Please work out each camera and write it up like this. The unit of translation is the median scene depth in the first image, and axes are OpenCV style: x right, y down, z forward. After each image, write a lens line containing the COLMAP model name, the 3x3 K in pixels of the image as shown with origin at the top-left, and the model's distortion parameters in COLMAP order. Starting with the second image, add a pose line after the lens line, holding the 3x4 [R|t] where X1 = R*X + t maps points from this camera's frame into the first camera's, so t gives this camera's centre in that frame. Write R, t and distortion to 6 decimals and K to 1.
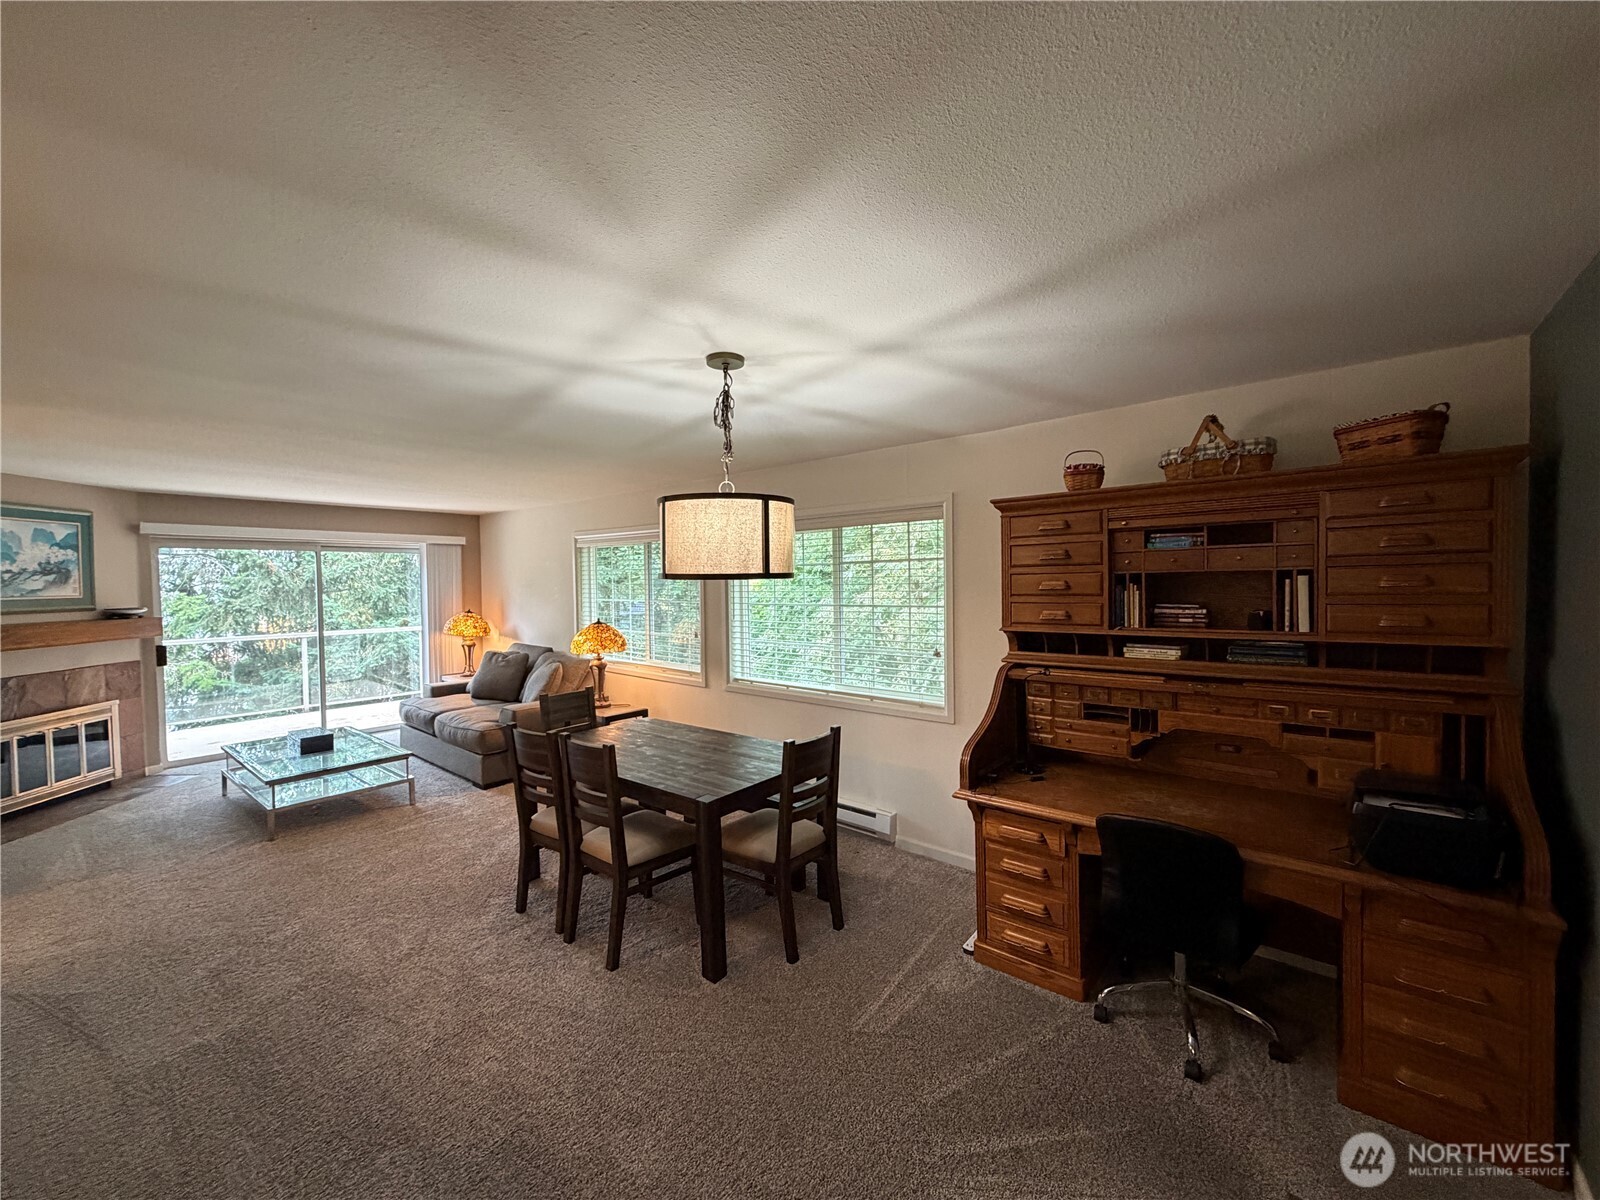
lens RADIAL K [[641.8, 0, 793.5], [0, 641.8, 597.8], [0, 0, 1]] dist [-0.000299, -0.000055]
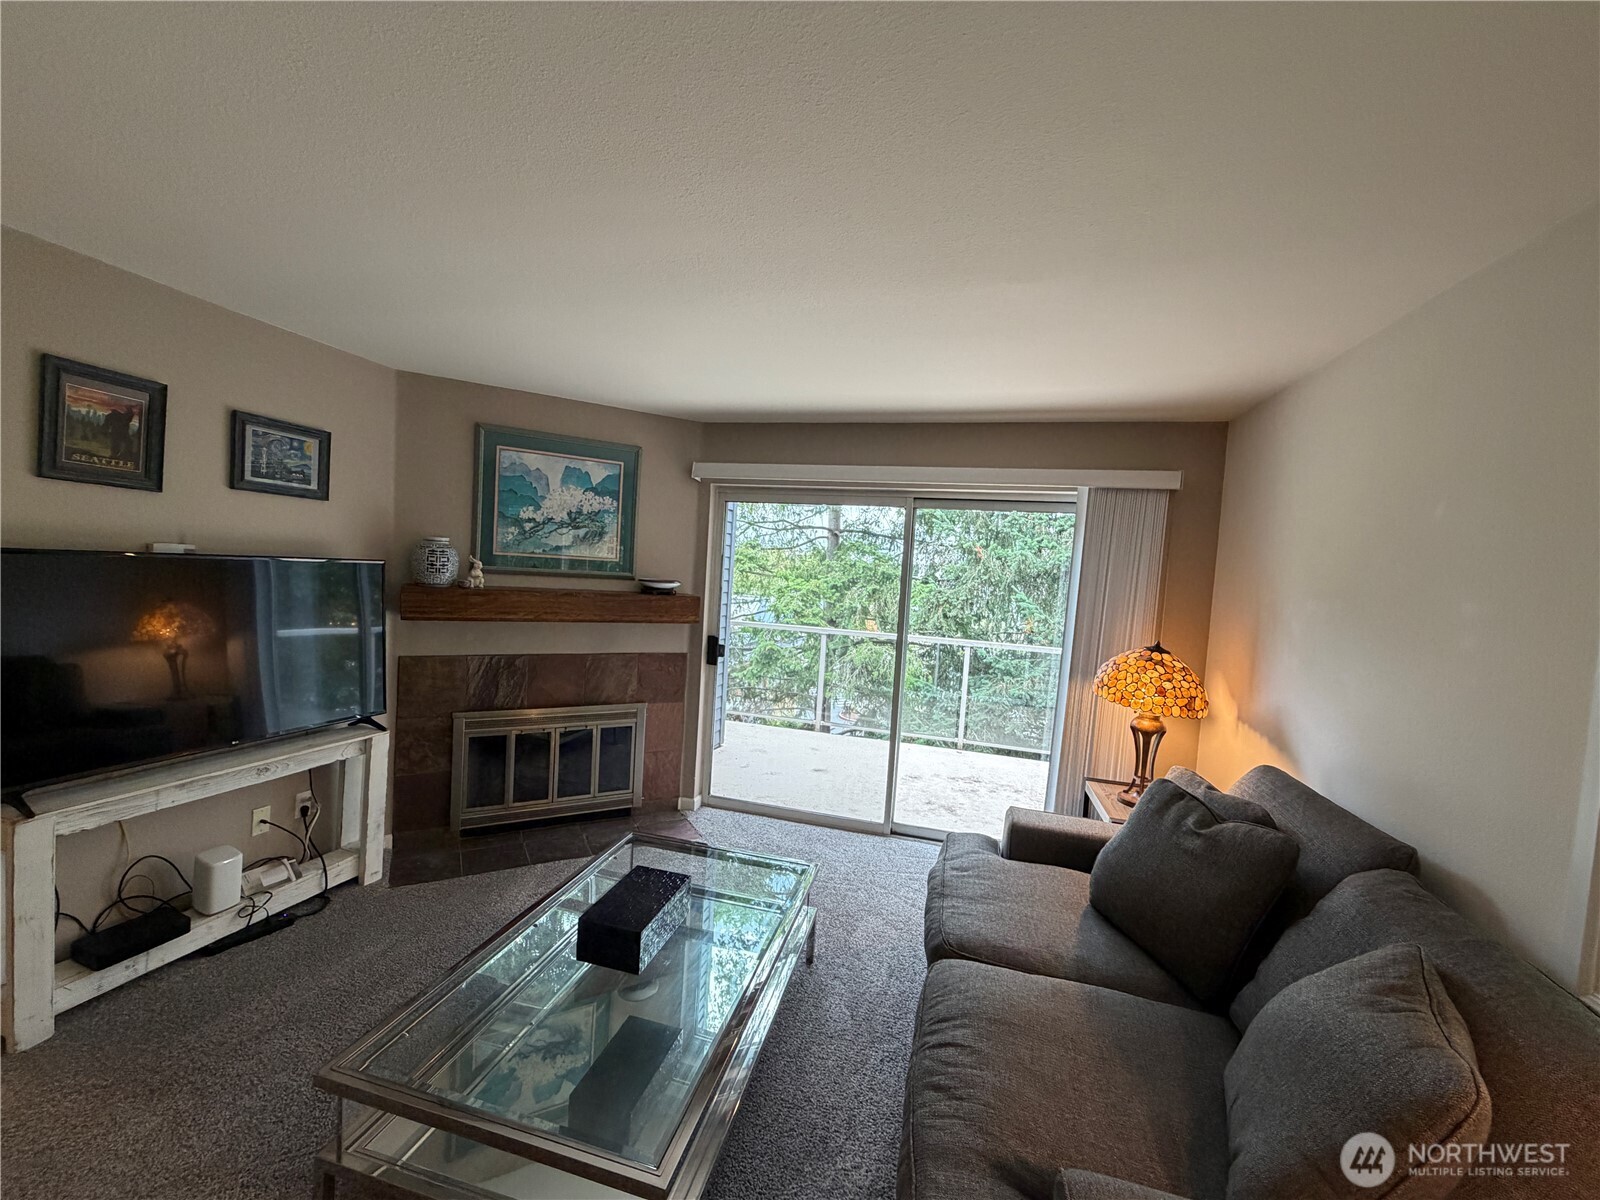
lens RADIAL K [[641.8, 0, 790.8], [0, 641.8, 605.9], [0, 0, 1]] dist [-0.000299, -0.000055]
pose [[0.427330, 0.085822, -0.900013, -0.345256], [-0.093856, 0.994317, 0.050252, -0.005514], [0.899211, 0.062997, 0.432957, 0.873680]]
